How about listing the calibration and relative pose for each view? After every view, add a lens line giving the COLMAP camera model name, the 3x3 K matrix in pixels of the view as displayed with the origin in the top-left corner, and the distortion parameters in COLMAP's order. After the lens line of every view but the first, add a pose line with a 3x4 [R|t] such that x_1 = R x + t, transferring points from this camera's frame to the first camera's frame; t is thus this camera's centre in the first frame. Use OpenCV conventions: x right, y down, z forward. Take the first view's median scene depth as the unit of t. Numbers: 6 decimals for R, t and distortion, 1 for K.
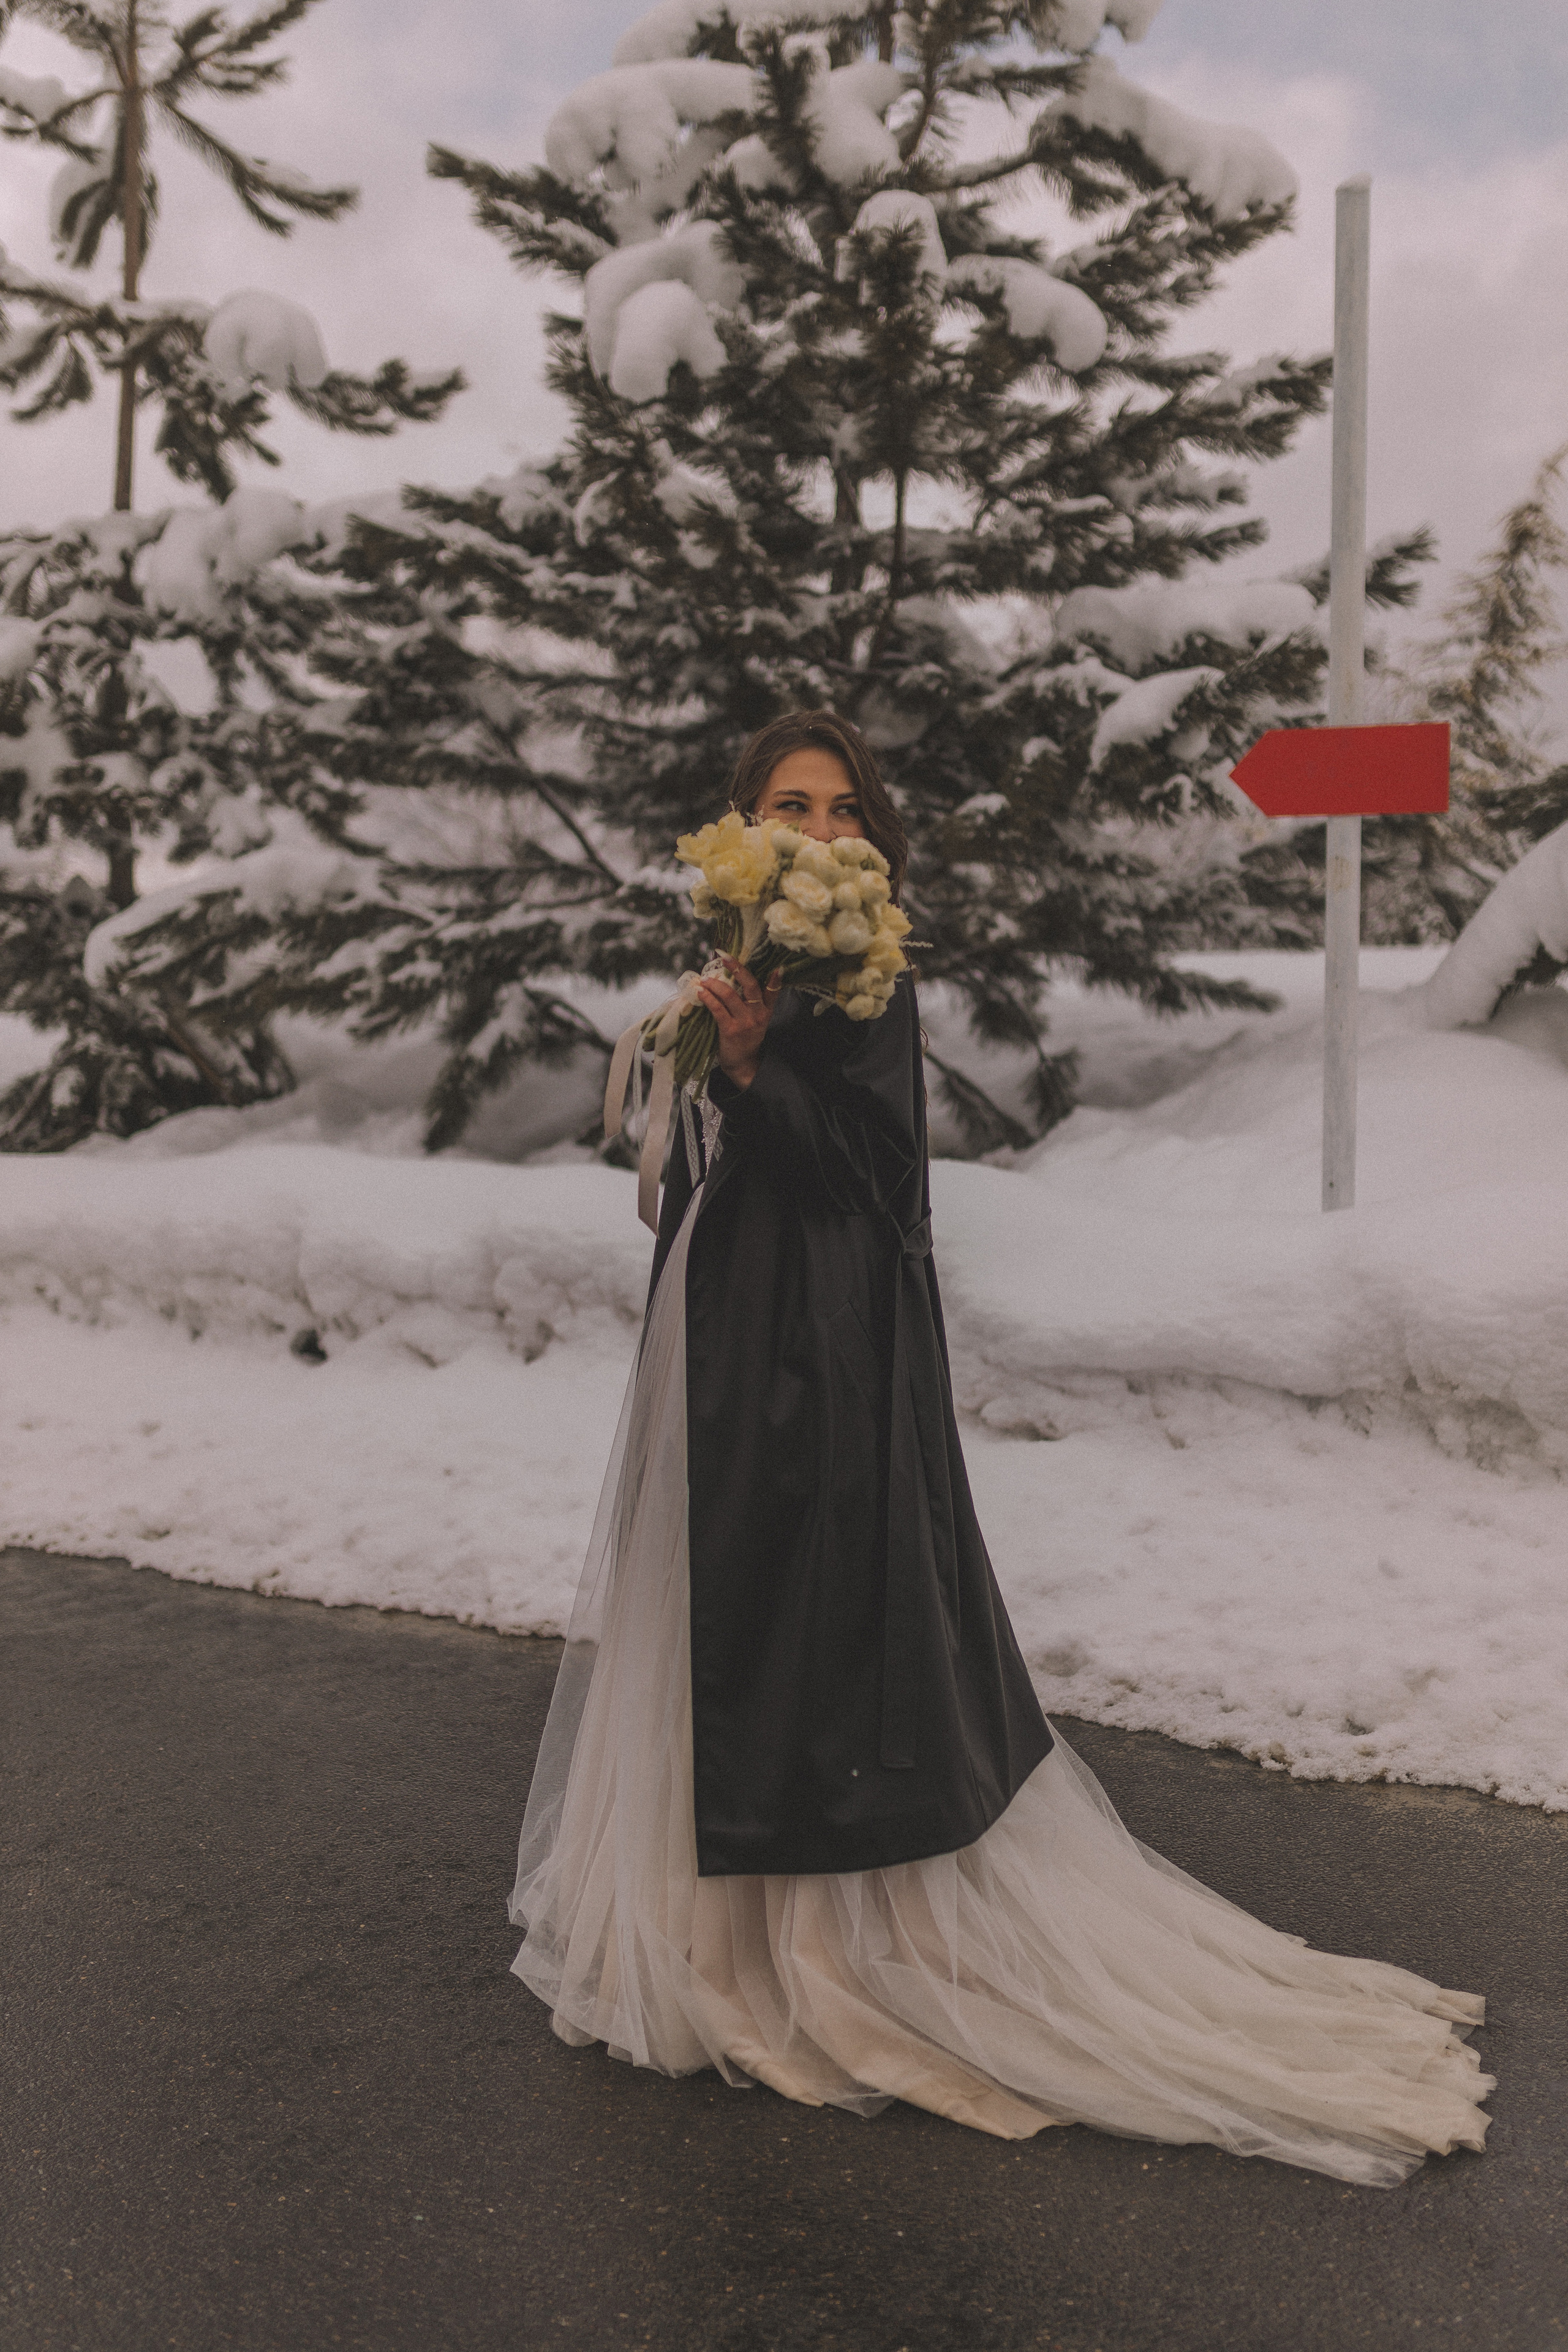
lens RADIAL K [[2433.6, 0, 785.2], [0, 2433.6, 1179.2], [0, 0, 1]] dist [0.016658, 0.000000]
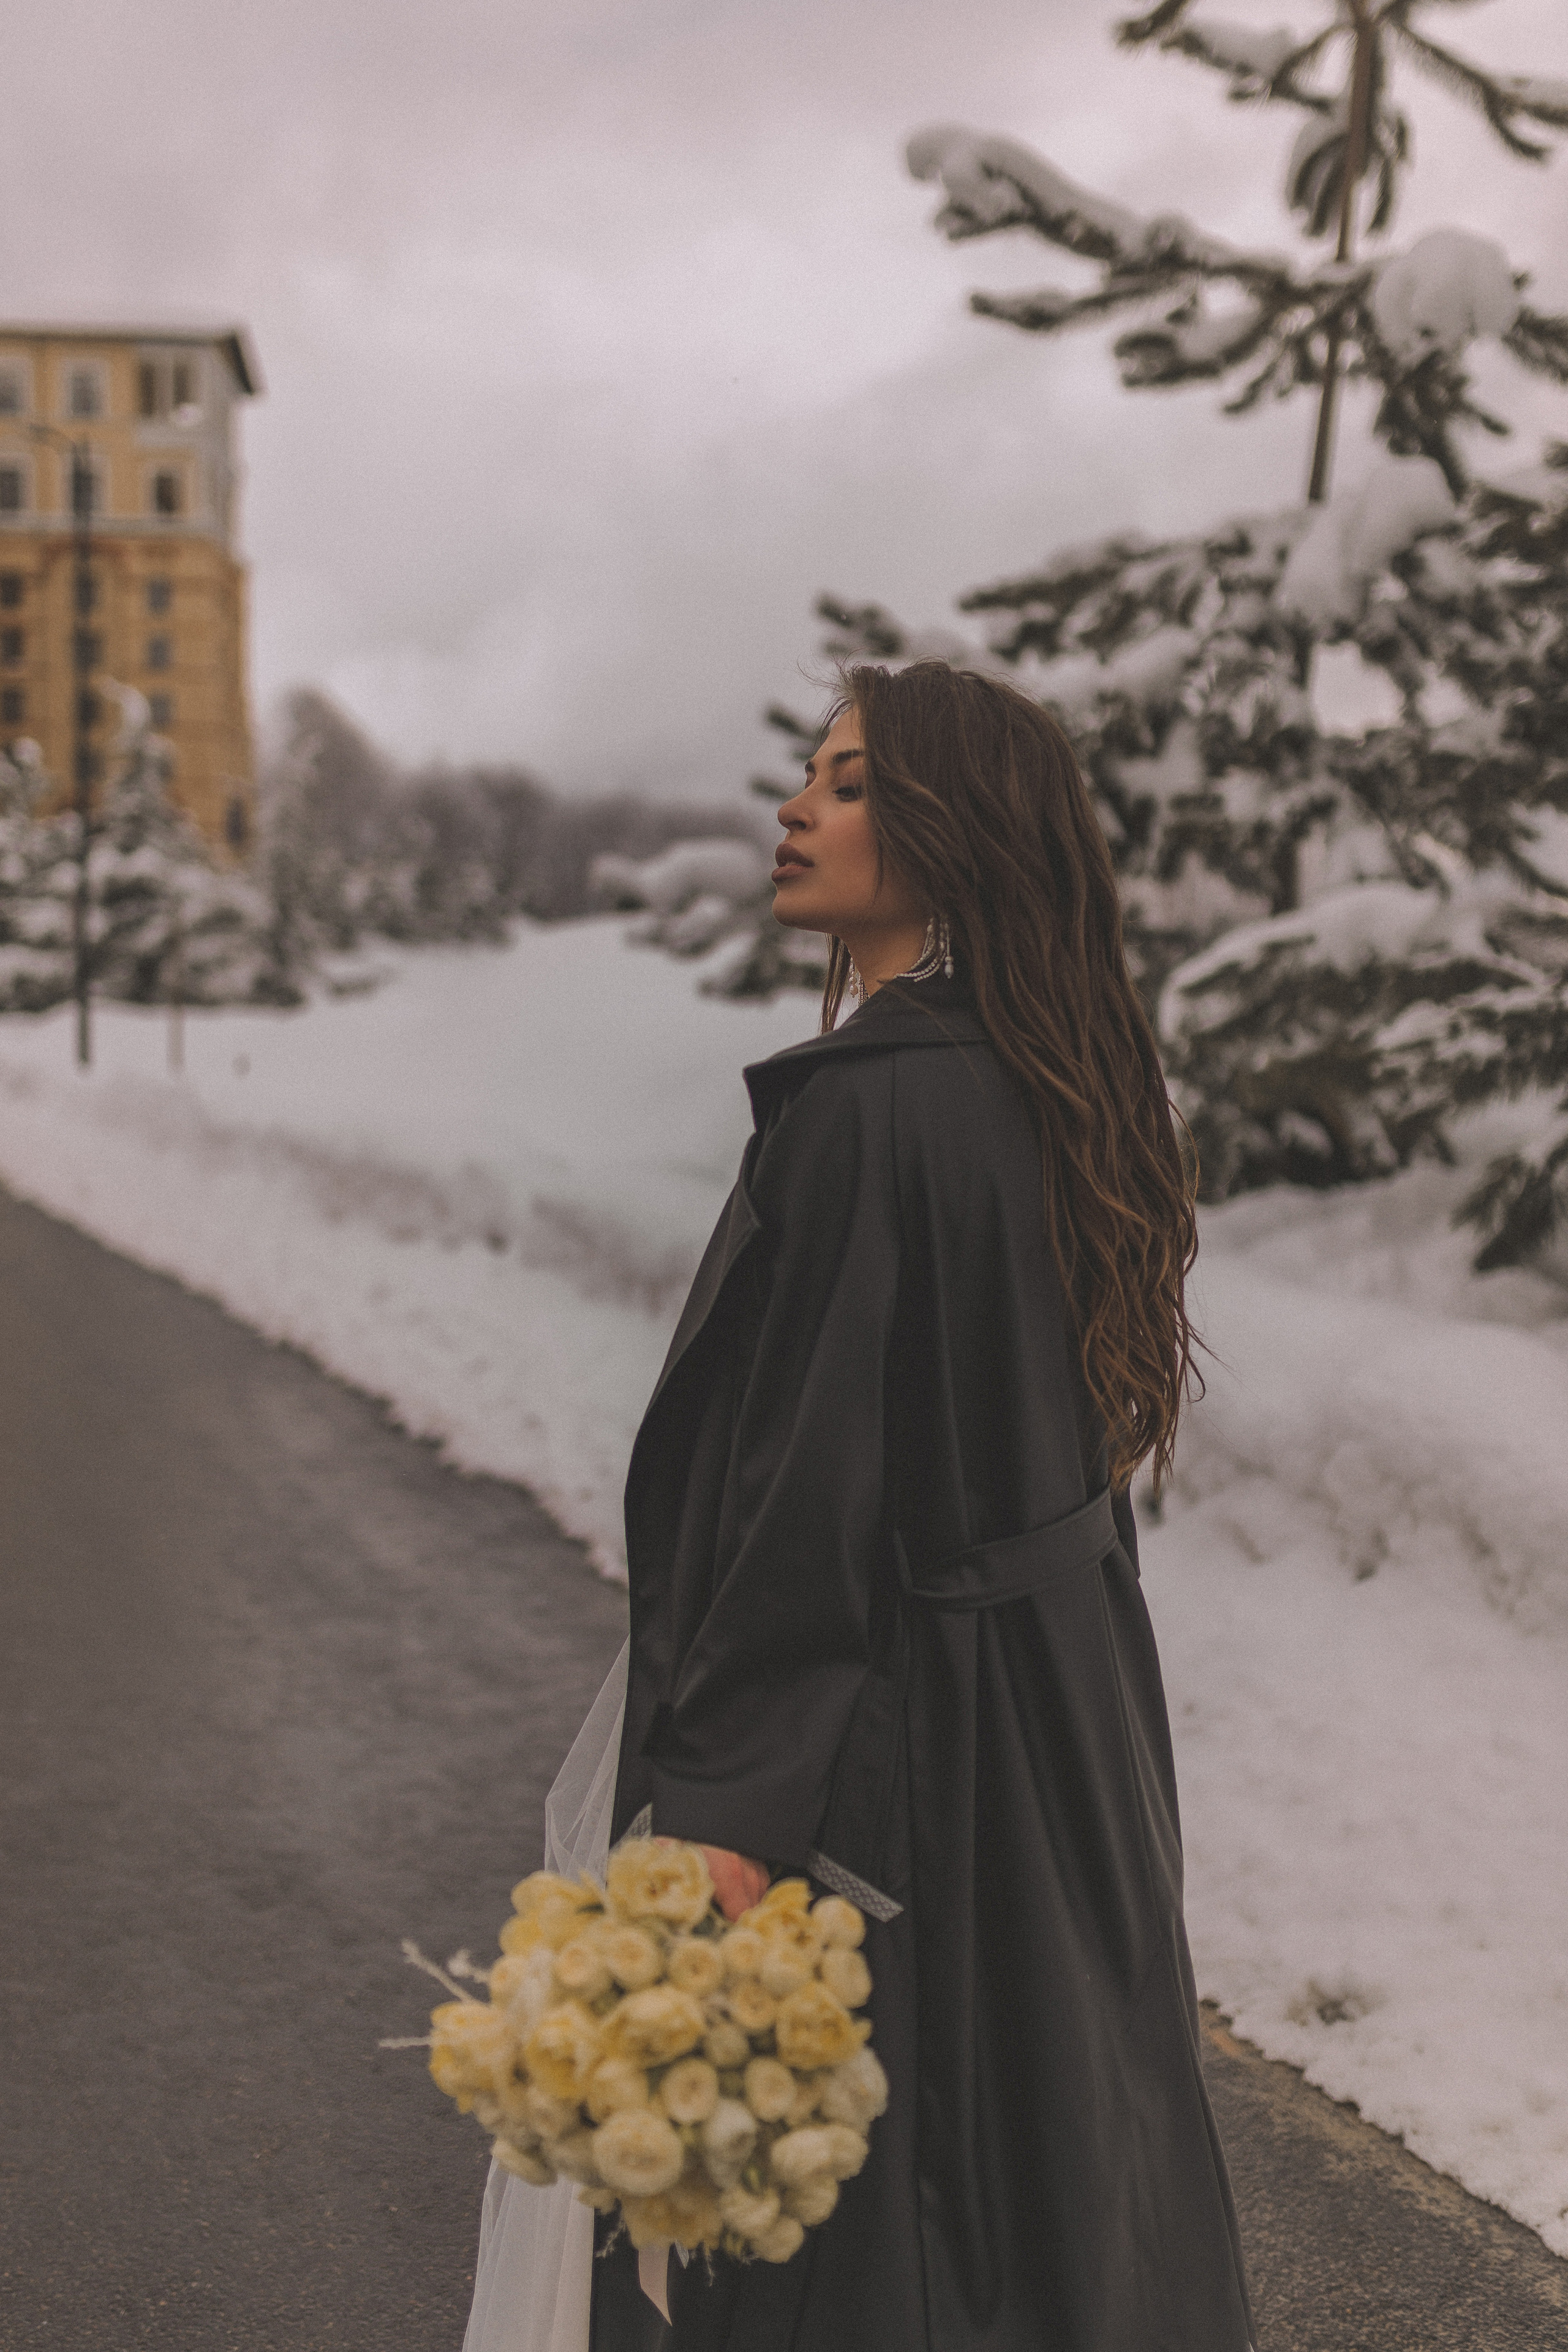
lens RADIAL K [[2433.6, 0, 783.0], [0, 2433.6, 1170.9], [0, 0, 1]] dist [0.016658, 0.000000]
pose [[0.794331, 0.092670, -0.600375, 0.134803], [-0.102145, 0.994600, 0.018377, -0.032272], [0.598836, 0.046727, 0.799507, 0.200764]]
